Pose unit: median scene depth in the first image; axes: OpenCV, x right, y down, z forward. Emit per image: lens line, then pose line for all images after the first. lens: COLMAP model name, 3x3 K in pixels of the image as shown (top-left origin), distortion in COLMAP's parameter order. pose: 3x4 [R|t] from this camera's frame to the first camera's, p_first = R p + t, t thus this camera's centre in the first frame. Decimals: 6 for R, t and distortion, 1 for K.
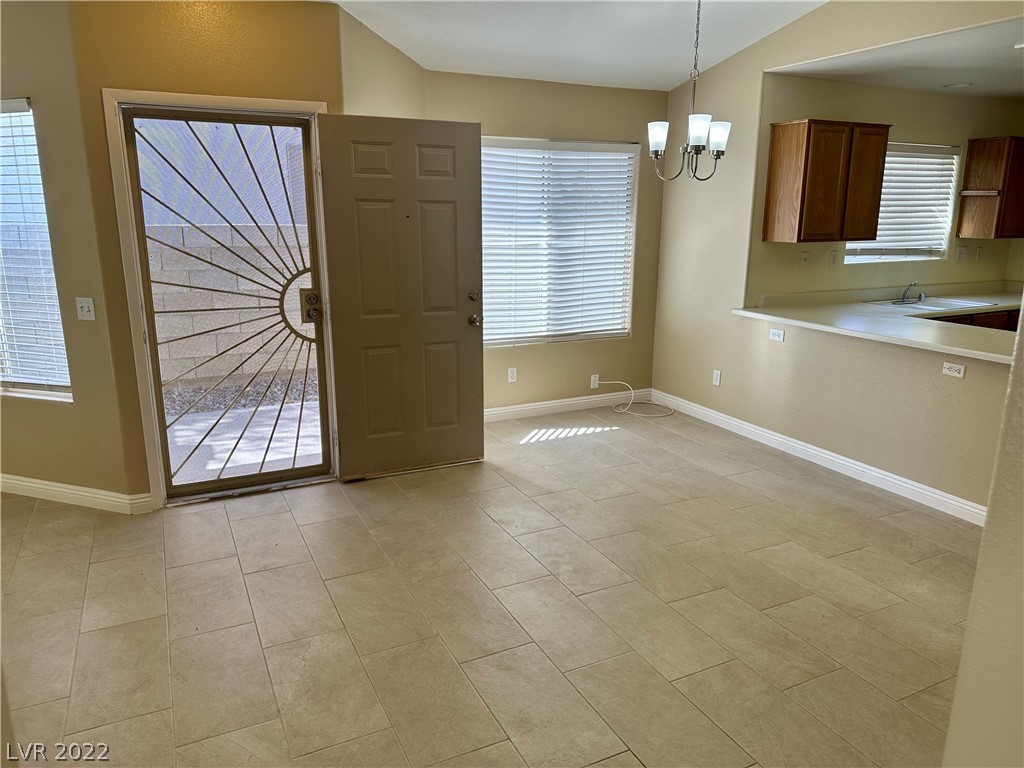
lens RADIAL K [[715.8, 0, 515.5], [0, 715.8, 381.1], [0, 0, 1]] dist [0.085208, -0.100581]
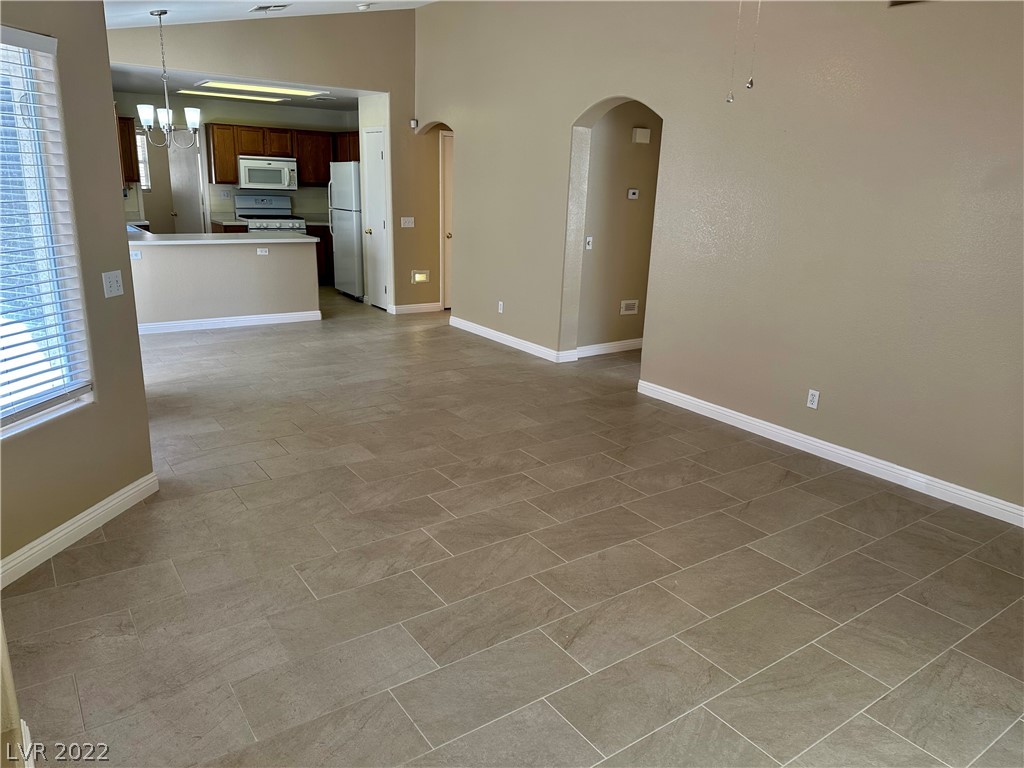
lens RADIAL K [[715.8, 0, 518.4], [0, 715.8, 385.1], [0, 0, 1]] dist [0.085208, -0.100581]
pose [[-0.159215, -0.284899, 0.945242, -1.372544], [0.193015, 0.929996, 0.312815, -0.147328], [-0.968192, 0.232251, -0.093079, 0.544418]]
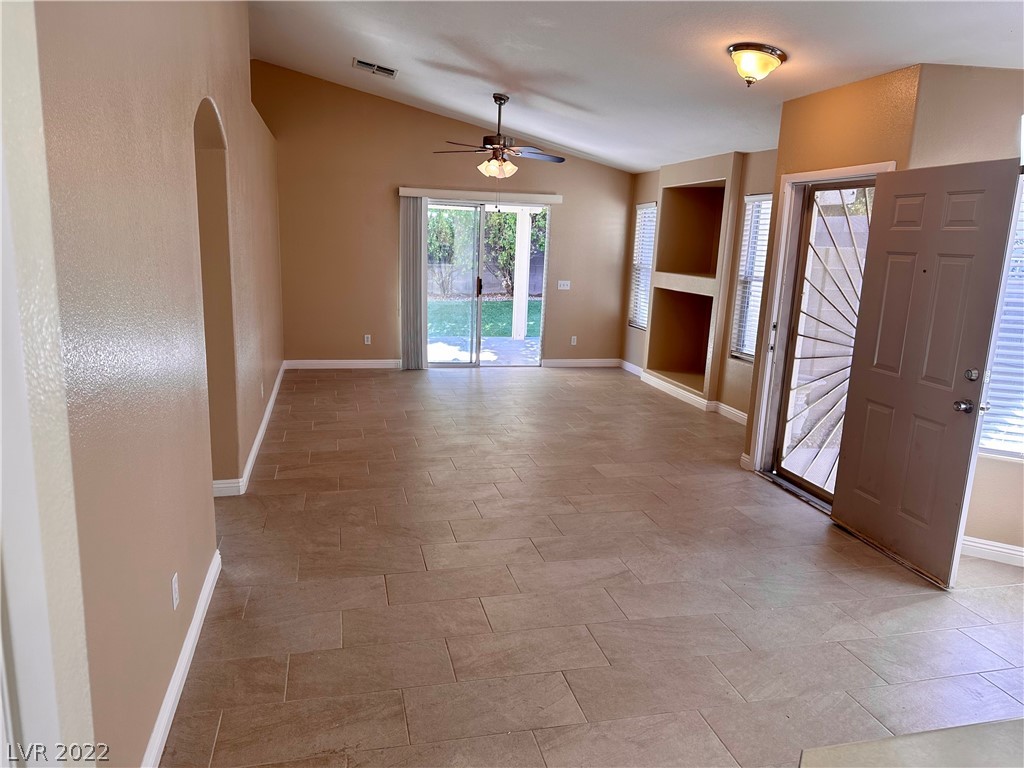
lens RADIAL K [[715.8, 0, 508.4], [0, 715.8, 381.6], [0, 0, 1]] dist [0.085208, -0.100581]
pose [[-0.219789, 0.179657, -0.958862, 0.848543], [-0.264247, 0.935188, 0.235791, -0.174114], [0.939077, 0.305201, -0.158070, 0.687162]]
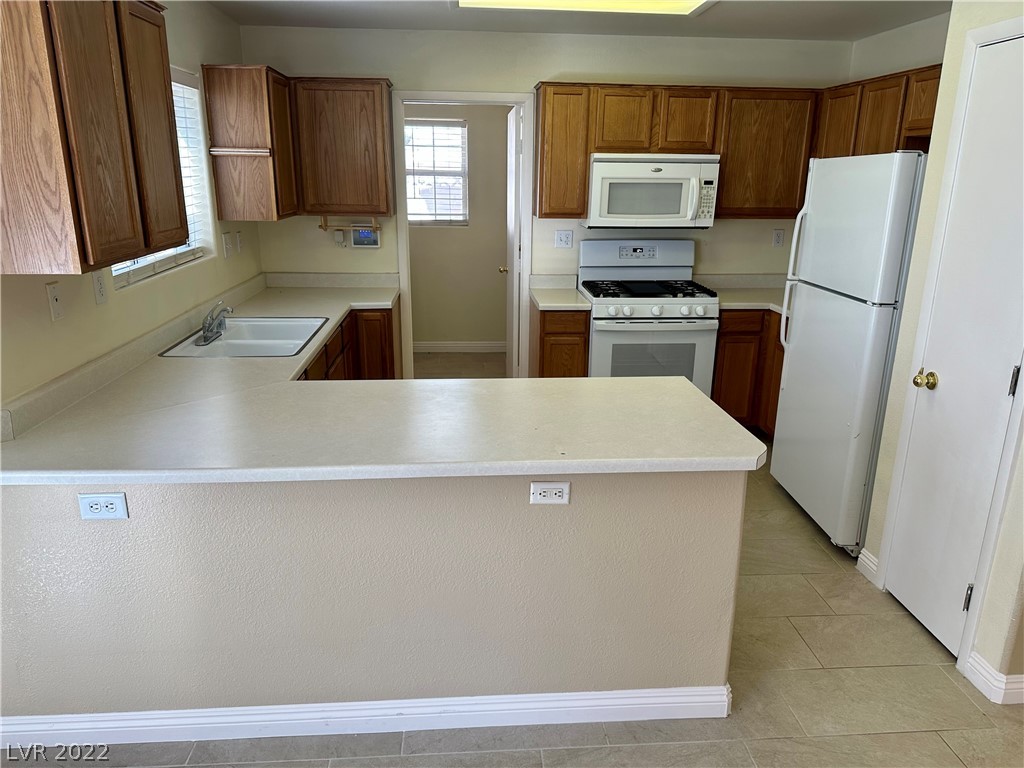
lens RADIAL K [[715.8, 0, 514.7], [0, 715.8, 393.2], [0, 0, 1]] dist [0.085208, -0.100581]
pose [[0.378771, -0.273870, 0.884041, 0.129511], [0.207588, 0.956015, 0.207225, -0.186372], [-0.901909, 0.105026, 0.418963, 0.728833]]
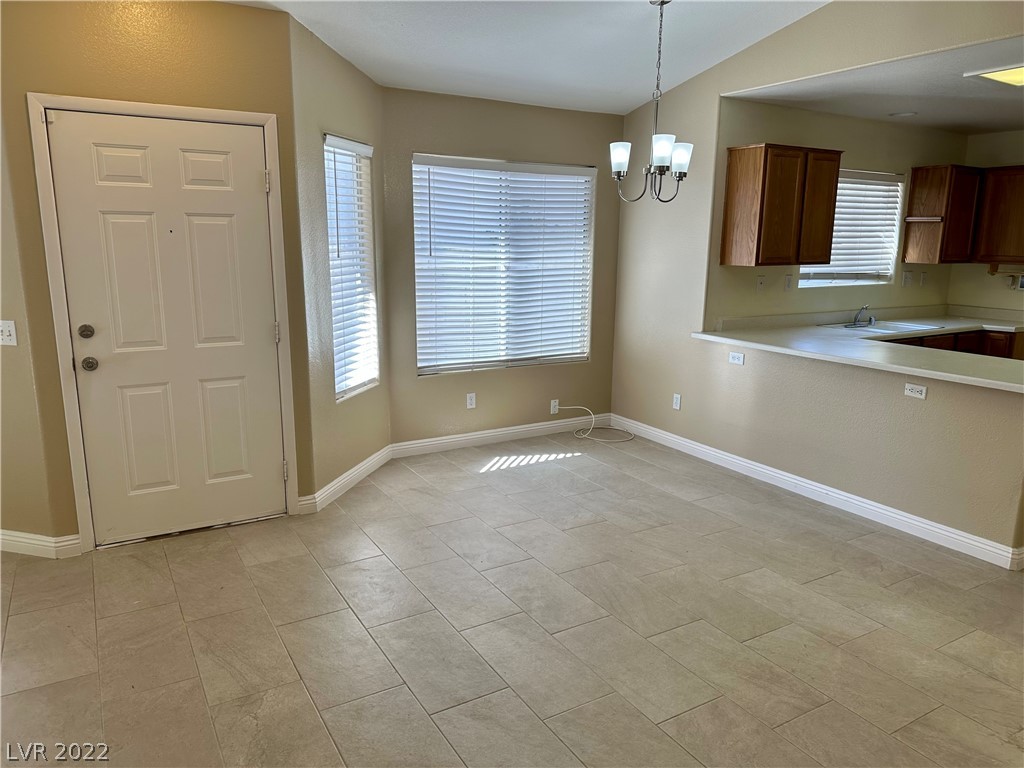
lens RADIAL K [[715.8, 0, 519.5], [0, 715.8, 388.9], [0, 0, 1]] dist [0.085208, -0.100581]
pose [[0.996721, -0.009342, 0.080377, -0.021837], [0.011462, 0.999597, -0.025956, 0.001171], [-0.080102, 0.026793, 0.996427, 0.039586]]
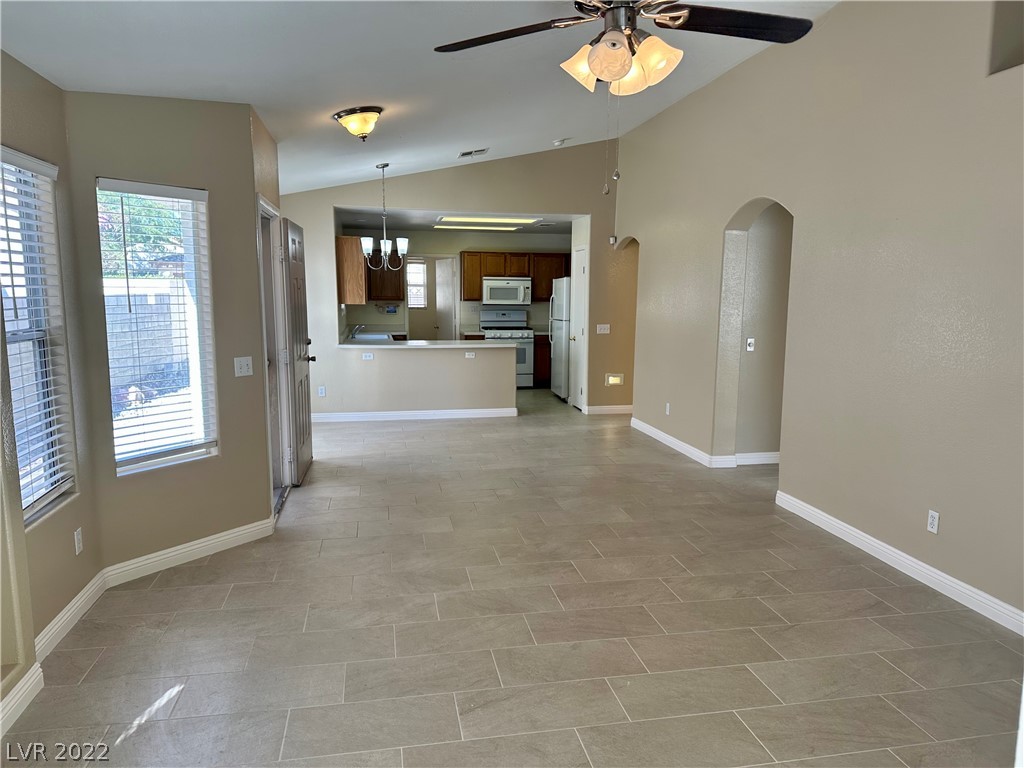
lens RADIAL K [[715.8, 0, 513.2], [0, 715.8, 389.5], [0, 0, 1]] dist [0.085208, -0.100581]
pose [[0.269468, -0.137274, 0.953175, -1.411632], [0.221046, 0.972178, 0.077520, -0.050030], [-0.937297, 0.189807, 0.292315, 0.212603]]
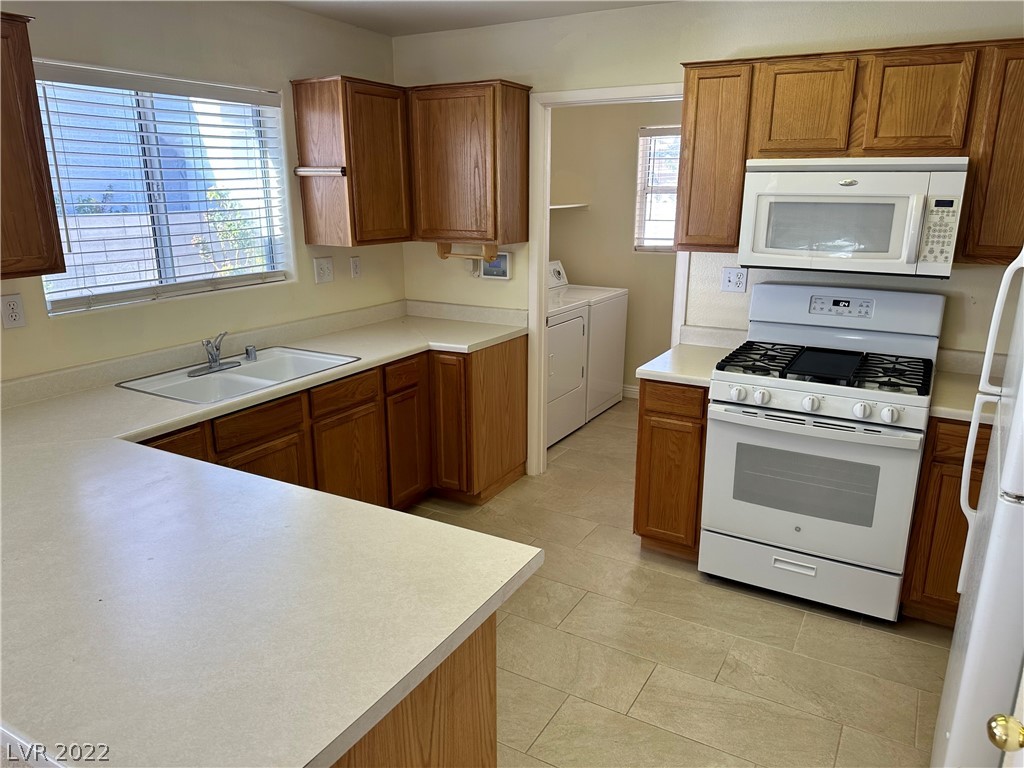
lens RADIAL K [[715.8, 0, 521.3], [0, 715.8, 389.8], [0, 0, 1]] dist [0.085208, -0.100581]
pose [[0.827037, -0.159078, 0.539169, 0.583989], [0.136584, 0.987248, 0.081772, -0.144857], [-0.545302, 0.006013, 0.838218, 0.556747]]
